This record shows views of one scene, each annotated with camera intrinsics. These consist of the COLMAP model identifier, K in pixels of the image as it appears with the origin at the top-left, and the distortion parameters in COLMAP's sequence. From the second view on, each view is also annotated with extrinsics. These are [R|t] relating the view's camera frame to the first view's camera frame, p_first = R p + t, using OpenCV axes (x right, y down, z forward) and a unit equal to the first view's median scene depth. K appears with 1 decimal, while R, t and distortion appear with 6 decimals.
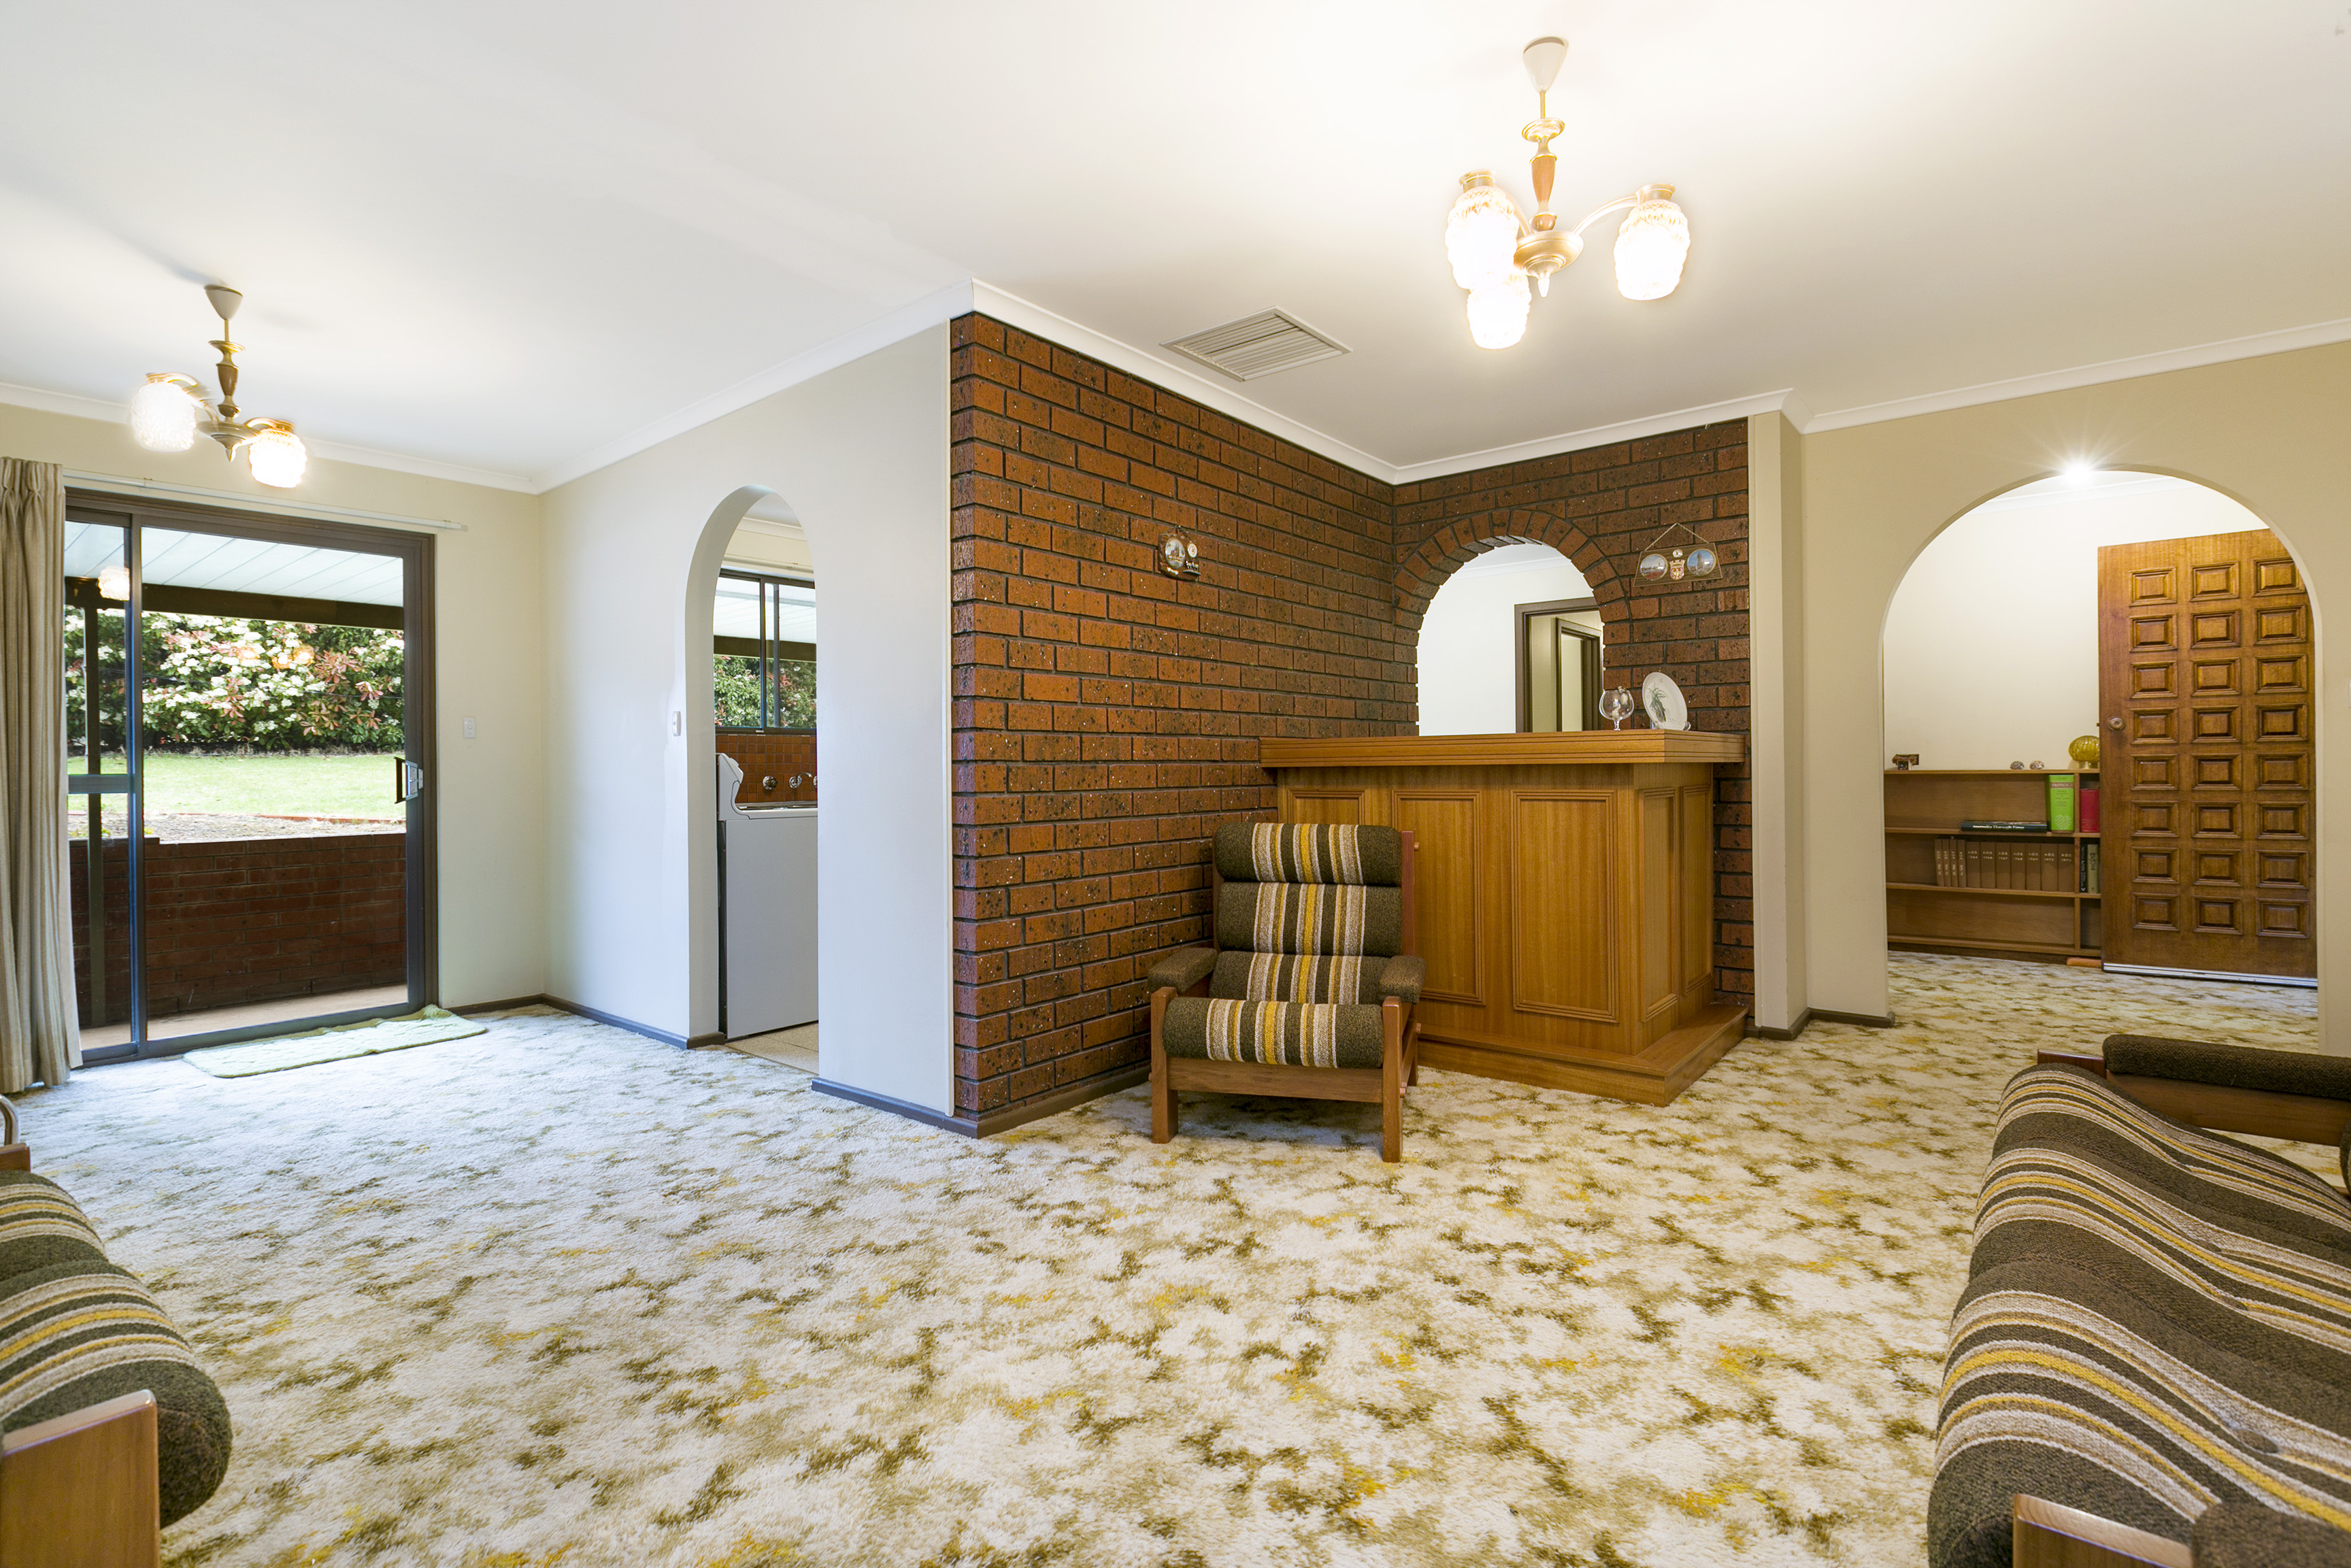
lens RADIAL K [[1086.1, 0, 1180.9], [0, 1086.1, 773.9], [0, 0, 1]] dist [0.001381, -0.000245]
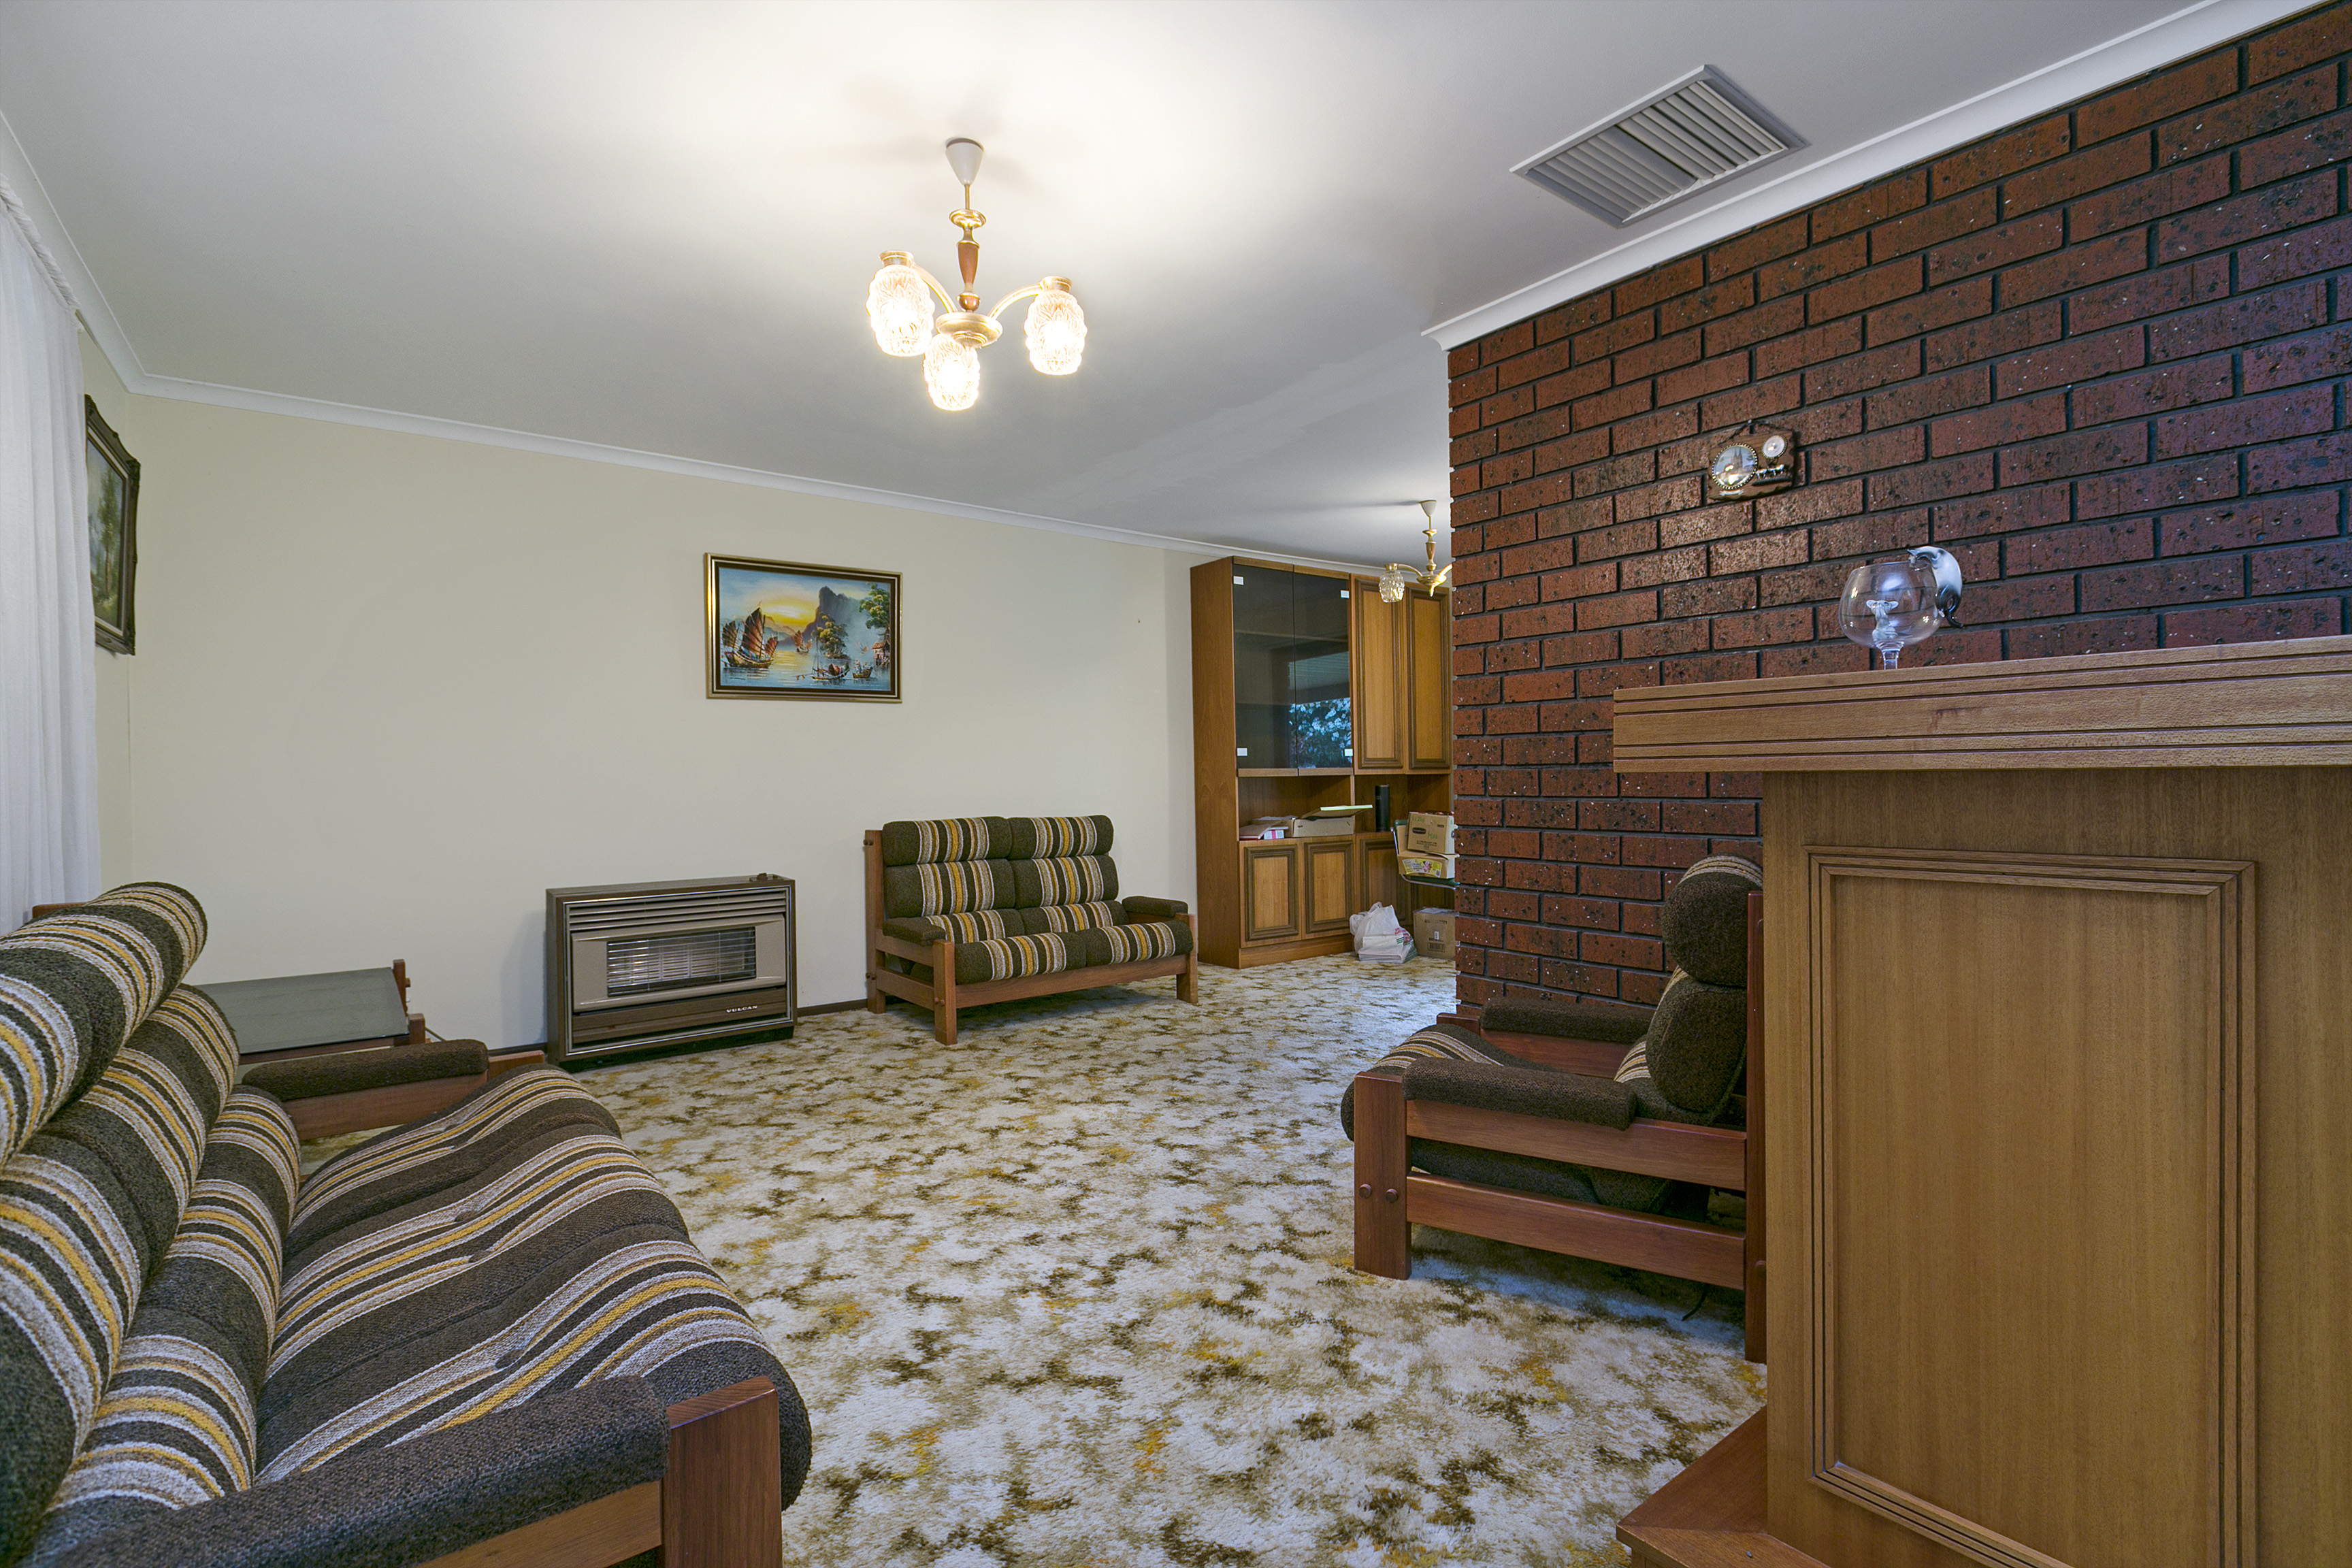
lens RADIAL K [[1086.5, 0, 1181.4], [0, 1086.5, 773.9], [0, 0, 1]] dist [0.001381, -0.000245]
pose [[-0.244497, 0.009653, -0.969602, 1.307624], [0.010359, 0.999919, 0.007343, -0.020610], [0.969595, -0.008249, -0.244578, 1.396017]]
